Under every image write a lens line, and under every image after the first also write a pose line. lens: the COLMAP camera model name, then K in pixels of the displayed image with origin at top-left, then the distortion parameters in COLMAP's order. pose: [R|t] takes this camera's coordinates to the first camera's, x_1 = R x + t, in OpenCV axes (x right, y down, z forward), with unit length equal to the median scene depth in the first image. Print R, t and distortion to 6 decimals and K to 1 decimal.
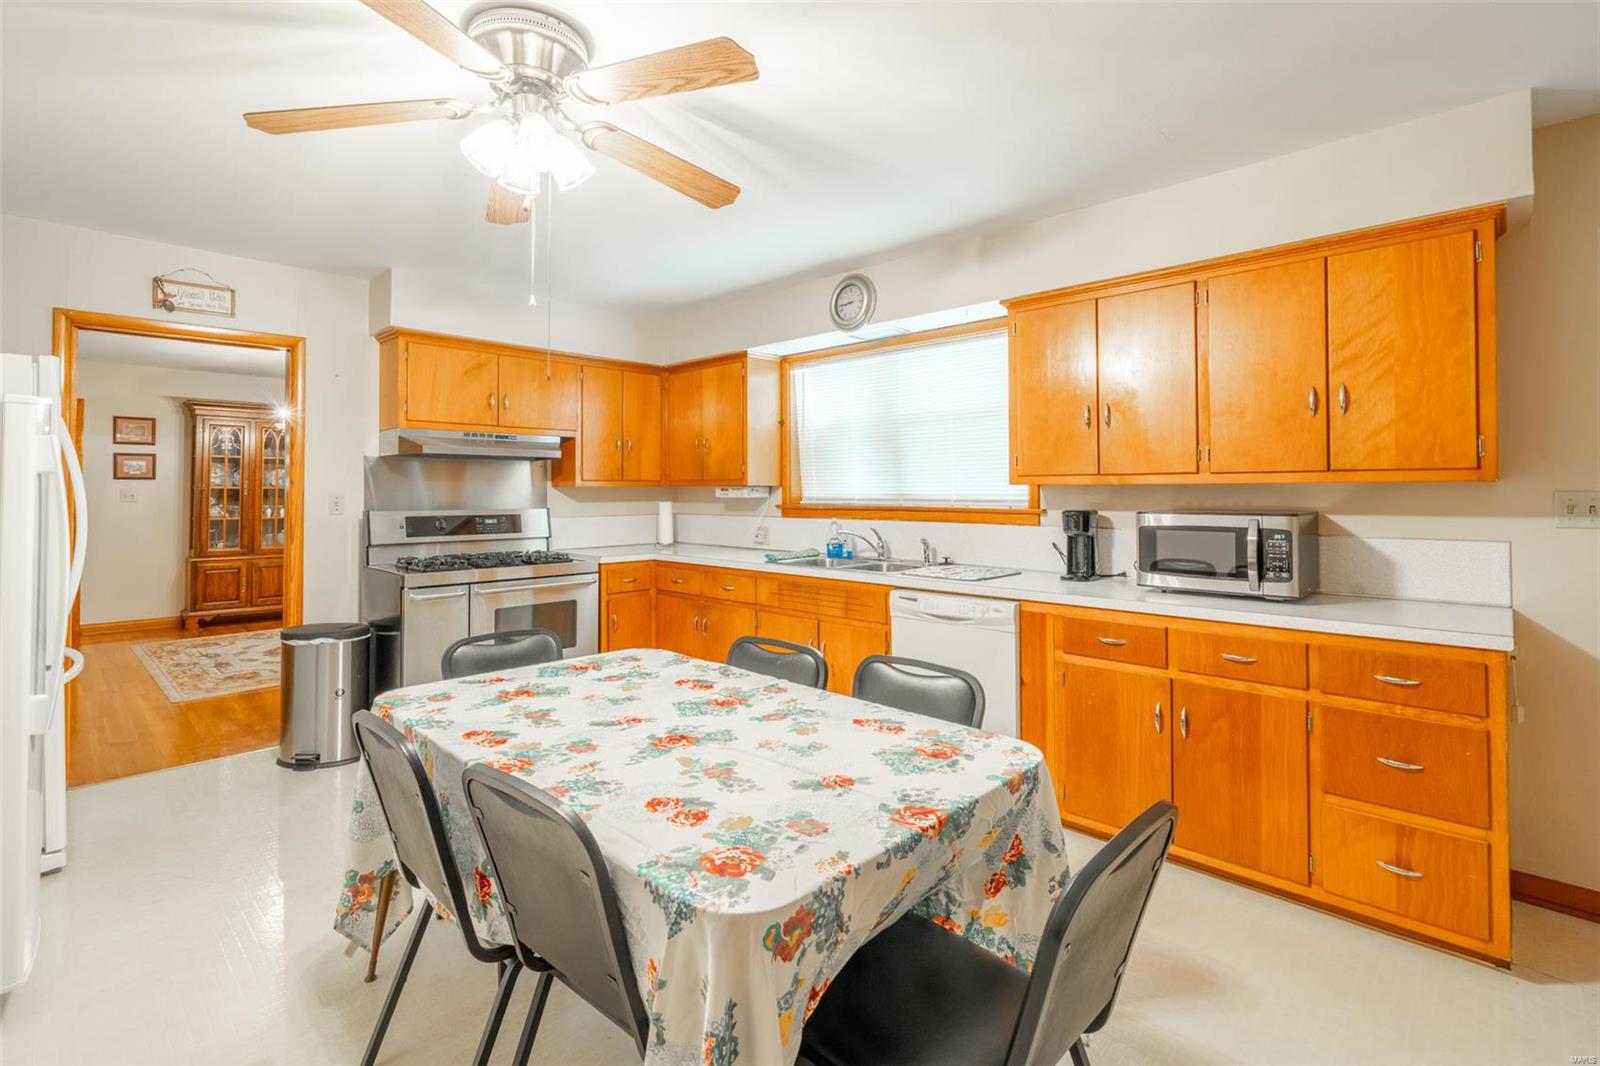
lens RADIAL K [[733.4, 0, 774.9], [0, 733.4, 482.2], [0, 0, 1]] dist [-0.002371, 0.001695]
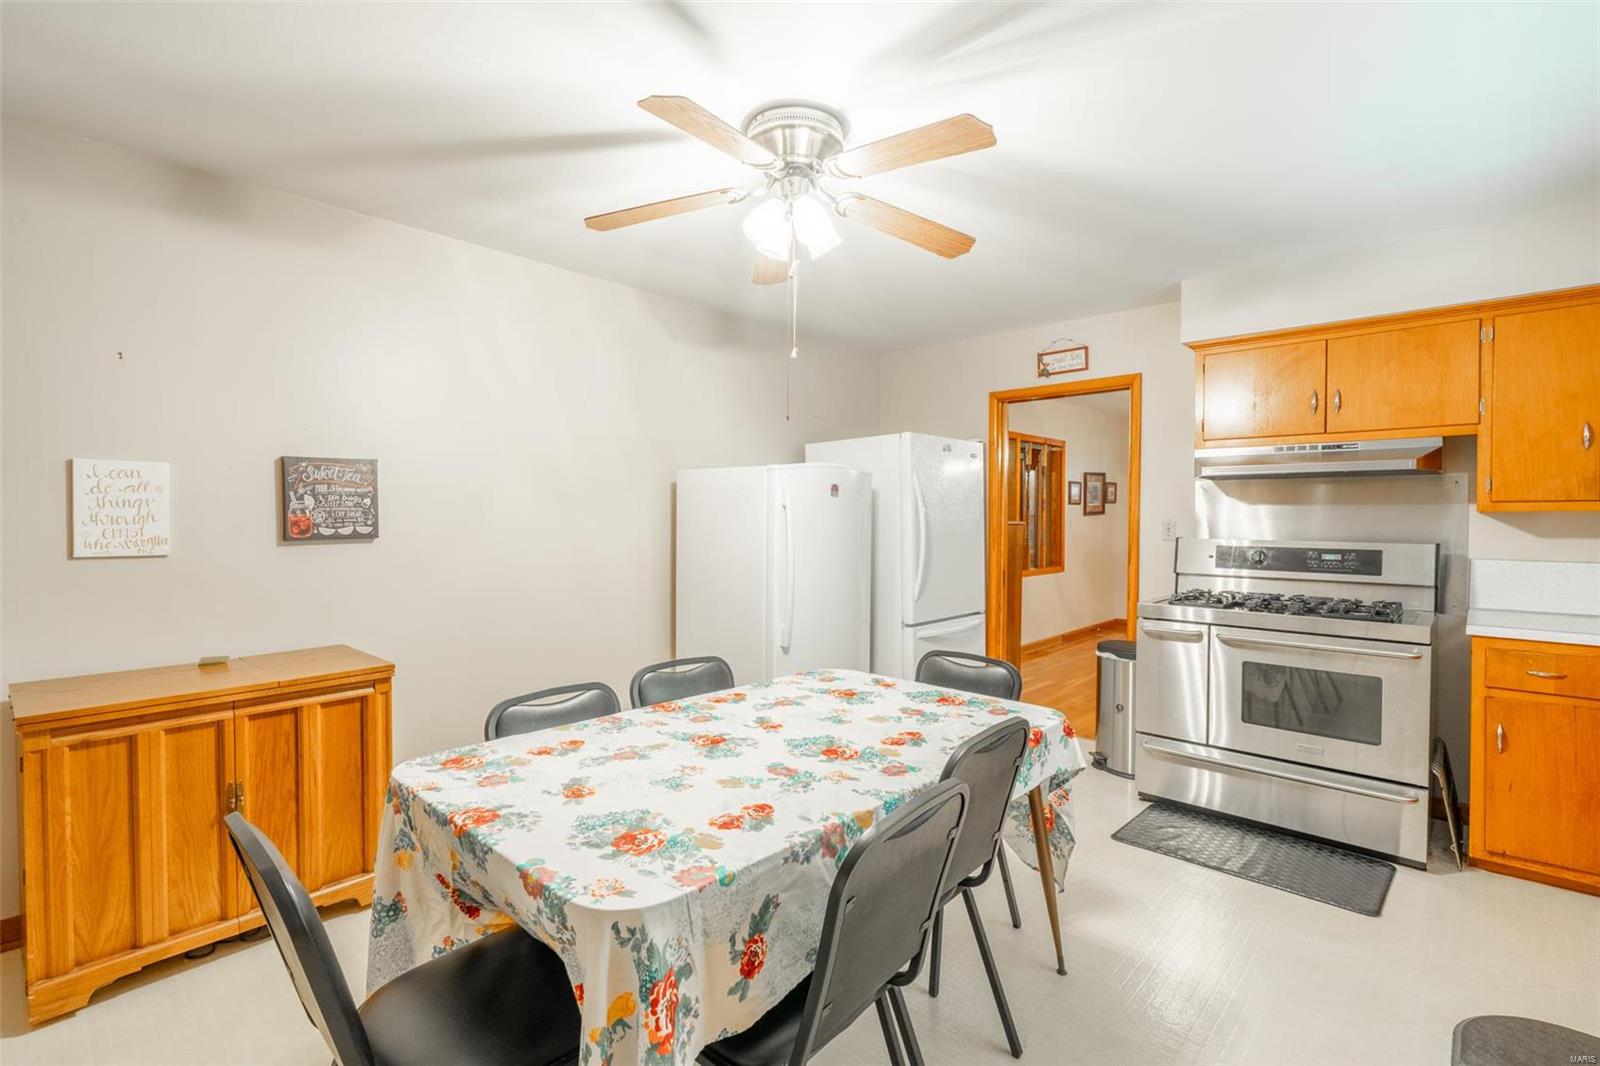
lens RADIAL K [[733.4, 0, 793.1], [0, 733.4, 527.4], [0, 0, 1]] dist [-0.002371, 0.001695]
pose [[0.036850, 0.015737, -0.999197, 0.470801], [0.007683, 0.999842, 0.016030, 0.006825], [0.999291, -0.008267, 0.036723, 0.527402]]
